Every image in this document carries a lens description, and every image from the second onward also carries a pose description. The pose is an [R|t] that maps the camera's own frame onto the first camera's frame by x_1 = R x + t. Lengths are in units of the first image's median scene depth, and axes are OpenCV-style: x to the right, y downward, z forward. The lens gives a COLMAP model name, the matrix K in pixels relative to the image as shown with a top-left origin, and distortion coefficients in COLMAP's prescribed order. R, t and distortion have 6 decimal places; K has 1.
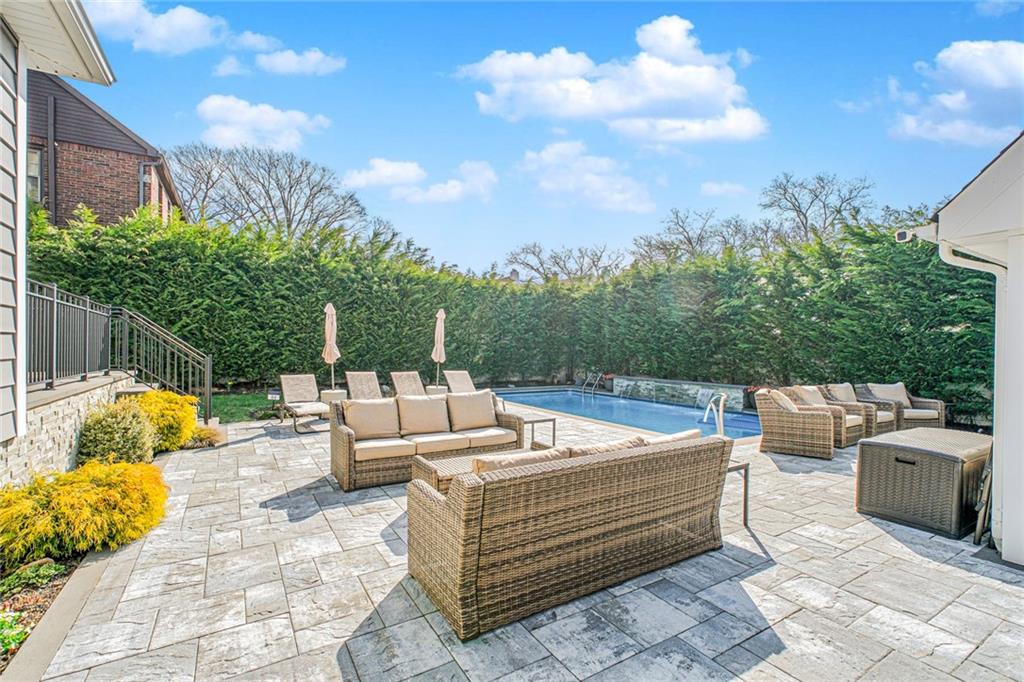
lens RADIAL K [[458.6, 0, 534.1], [0, 458.6, 353.9], [0, 0, 1]] dist [-0.001136, -0.000186]
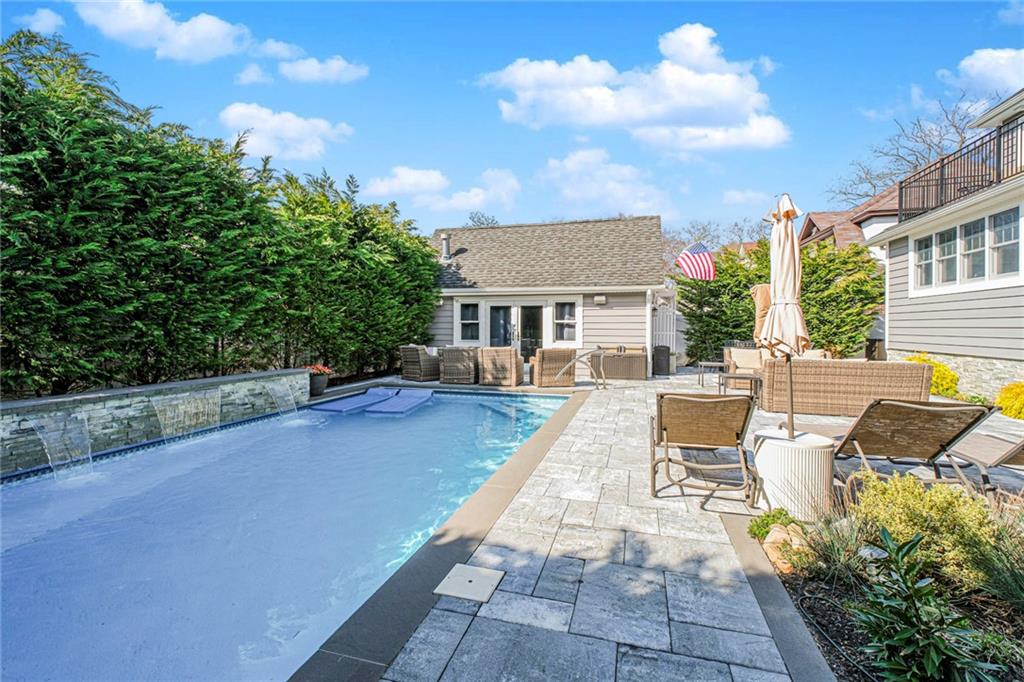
lens RADIAL K [[432.5, 0, 523.2], [0, 432.5, 328.5], [0, 0, 1]] dist [-0.003445, -0.000221]
pose [[-0.666590, -0.019289, 0.745175, -0.805855], [-0.005729, 0.999768, 0.020754, -0.019159], [-0.745402, 0.009565, -0.666546, 3.588488]]
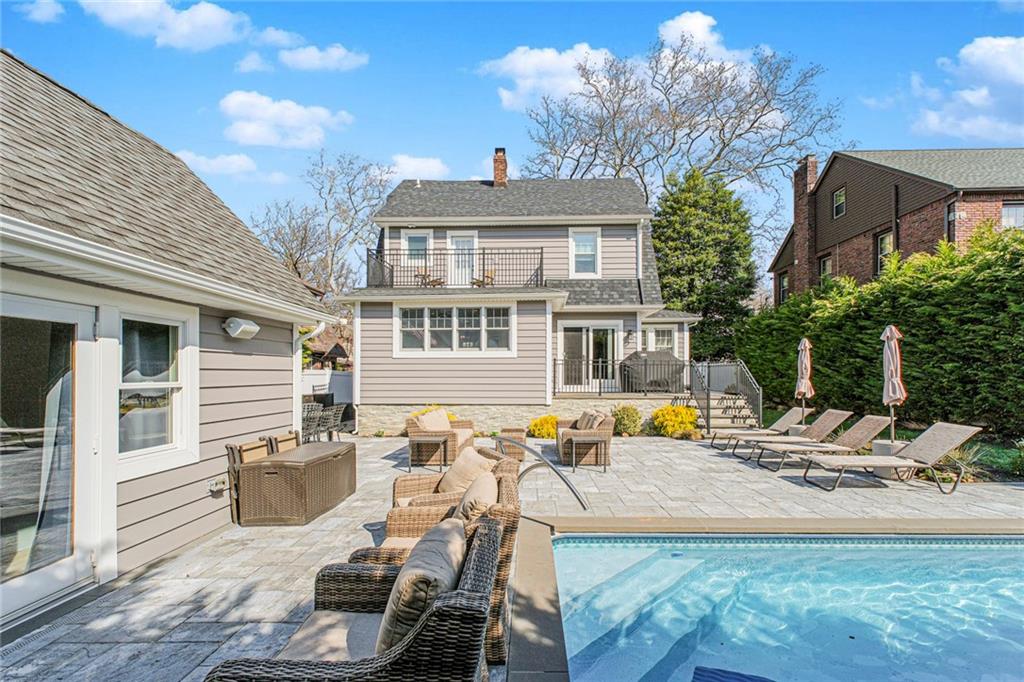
lens RADIAL K [[450.0, 0, 515.9], [0, 450.0, 373.1], [0, 0, 1]] dist [0.001942, -0.000050]
pose [[-0.563134, -0.017367, -0.826183, 1.730439], [-0.013280, 0.999840, -0.011966, -0.033472], [0.826259, 0.004233, -0.563275, 2.500731]]
